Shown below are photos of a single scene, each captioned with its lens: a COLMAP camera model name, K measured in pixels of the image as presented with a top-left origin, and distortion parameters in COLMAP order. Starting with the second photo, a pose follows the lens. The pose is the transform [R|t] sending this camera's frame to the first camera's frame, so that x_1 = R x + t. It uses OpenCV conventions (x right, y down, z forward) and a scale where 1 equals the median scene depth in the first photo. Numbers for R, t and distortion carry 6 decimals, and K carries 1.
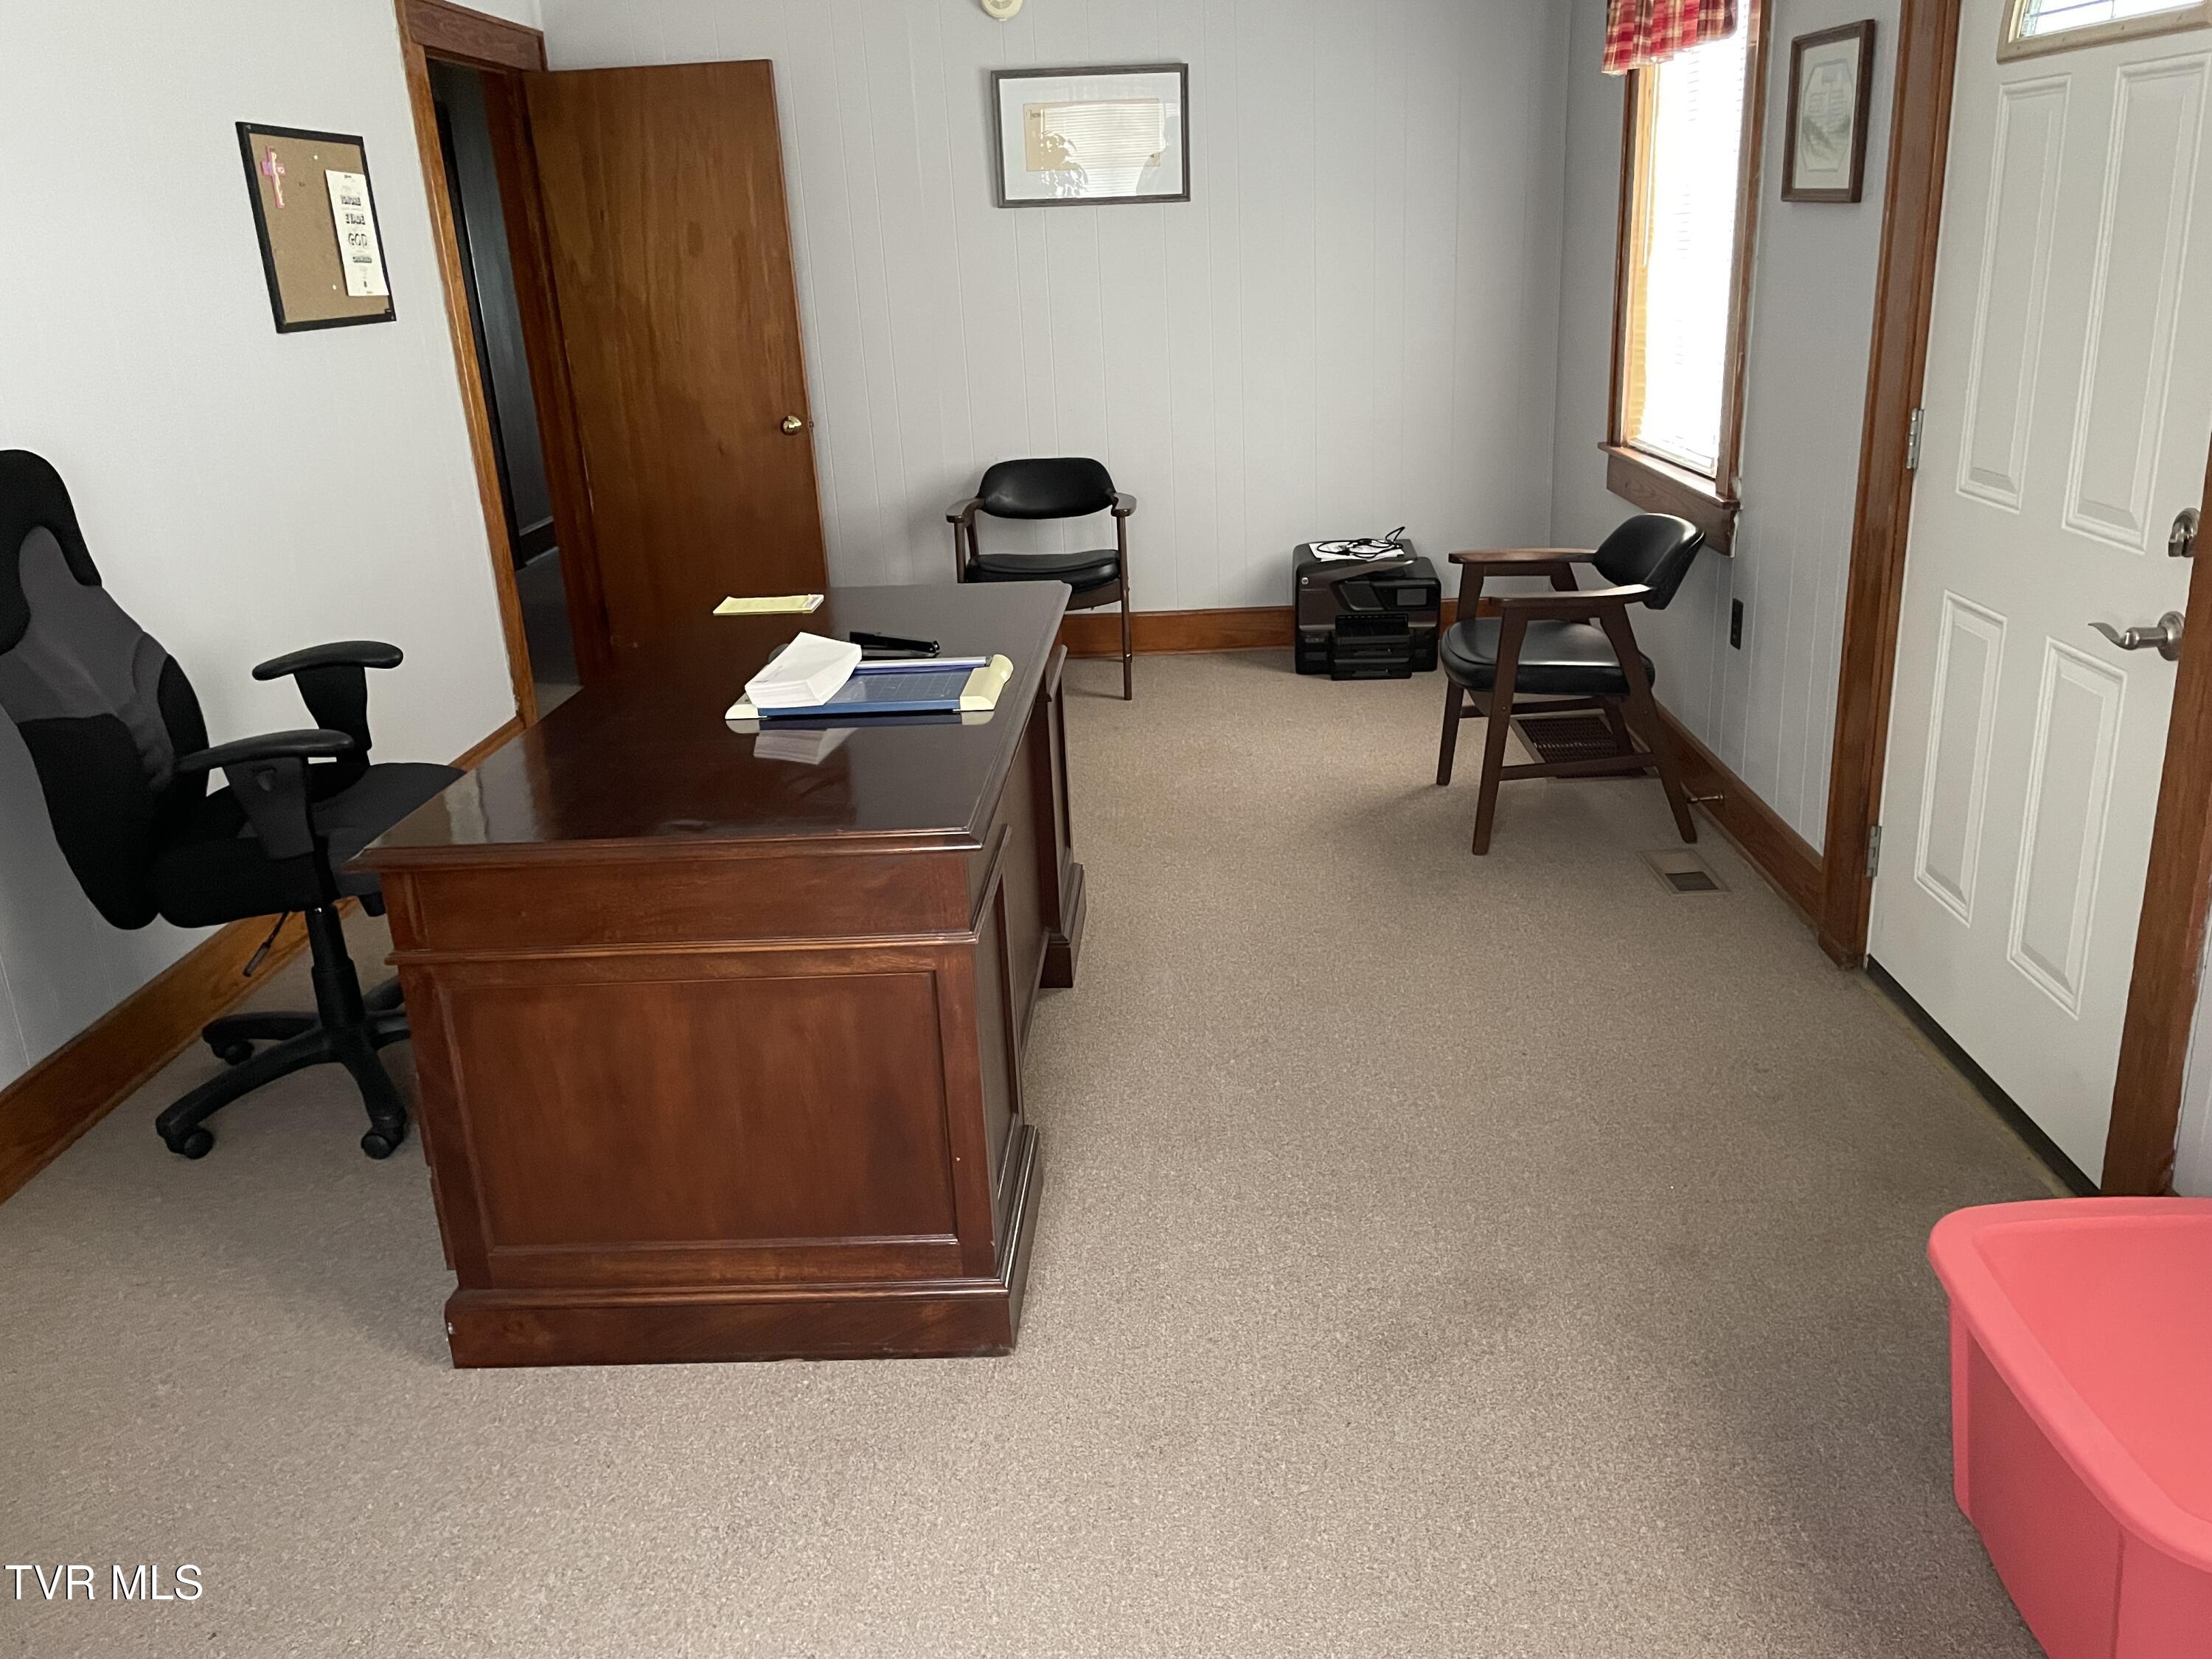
lens RADIAL K [[1656.3, 0, 1107.2], [0, 1656.3, 813.4], [0, 0, 1]] dist [0.094817, -0.124127]
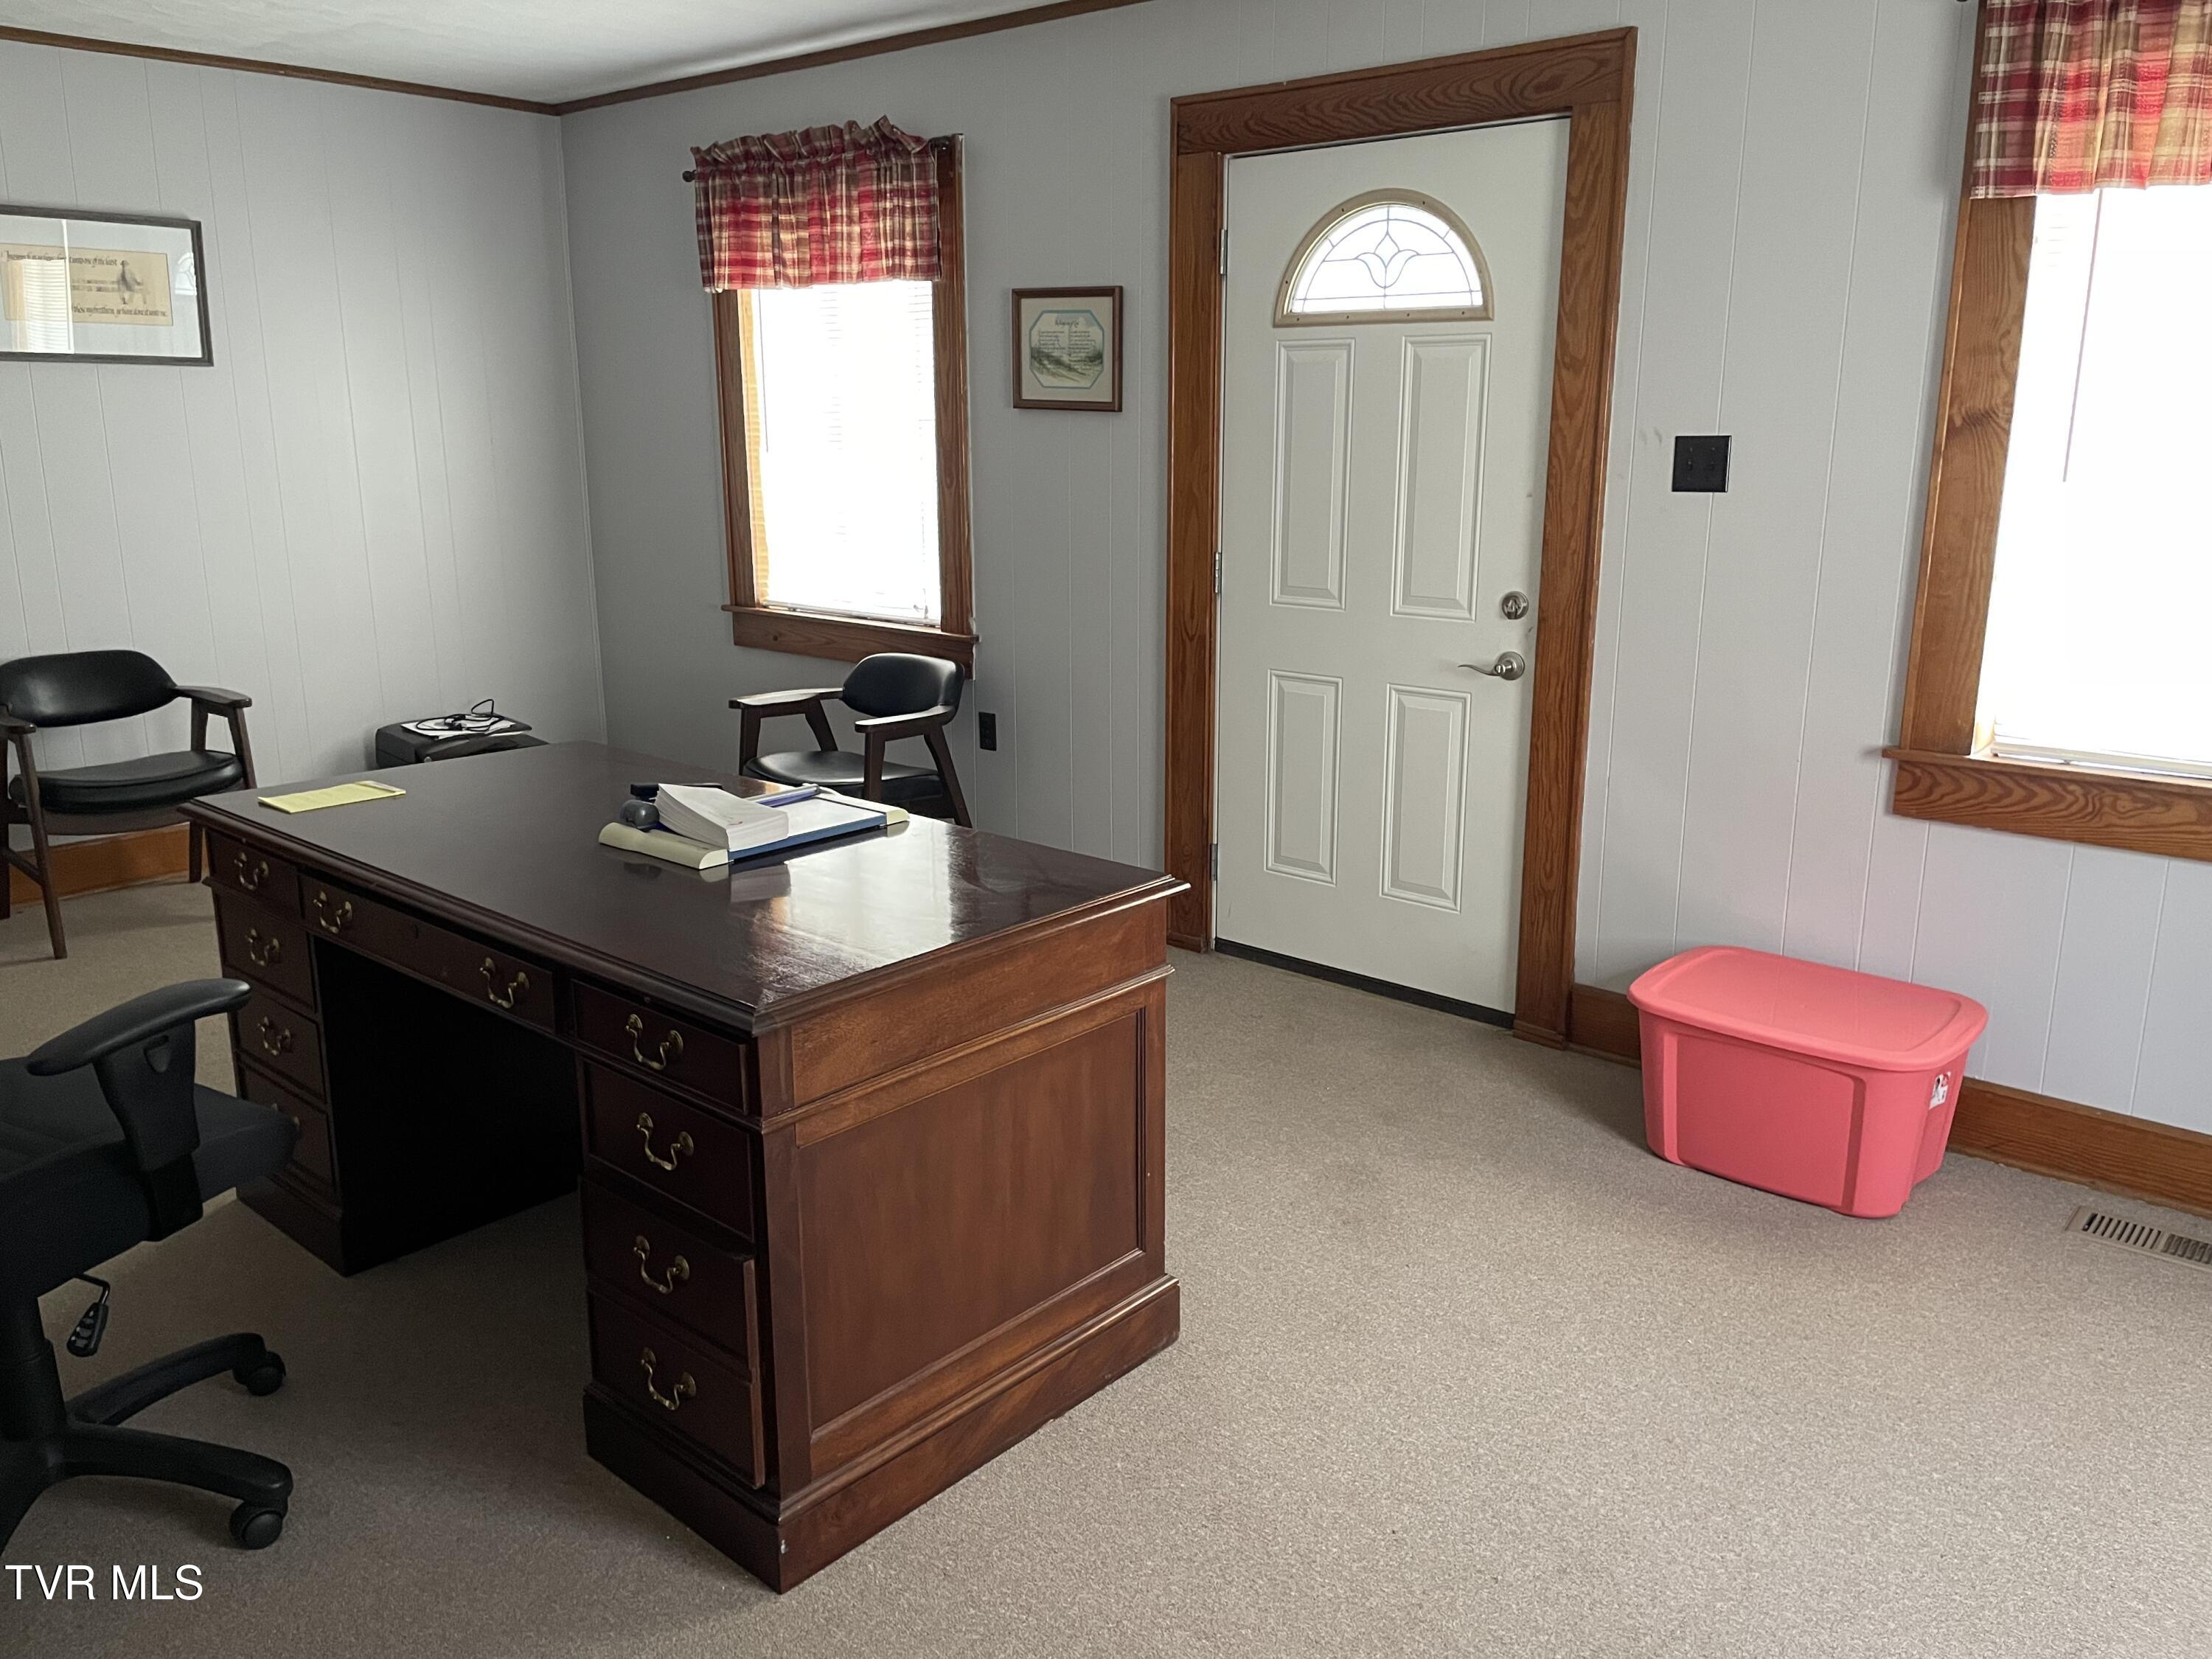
lens RADIAL K [[1666.6, 0, 1106.0], [0, 1666.6, 829.5], [0, 0, 1]] dist [0.106606, -0.138689]
pose [[0.632653, -0.140861, 0.761517, -0.799793], [0.222165, 0.975000, -0.004221, -0.022622], [-0.741884, 0.171853, 0.648131, 0.190287]]
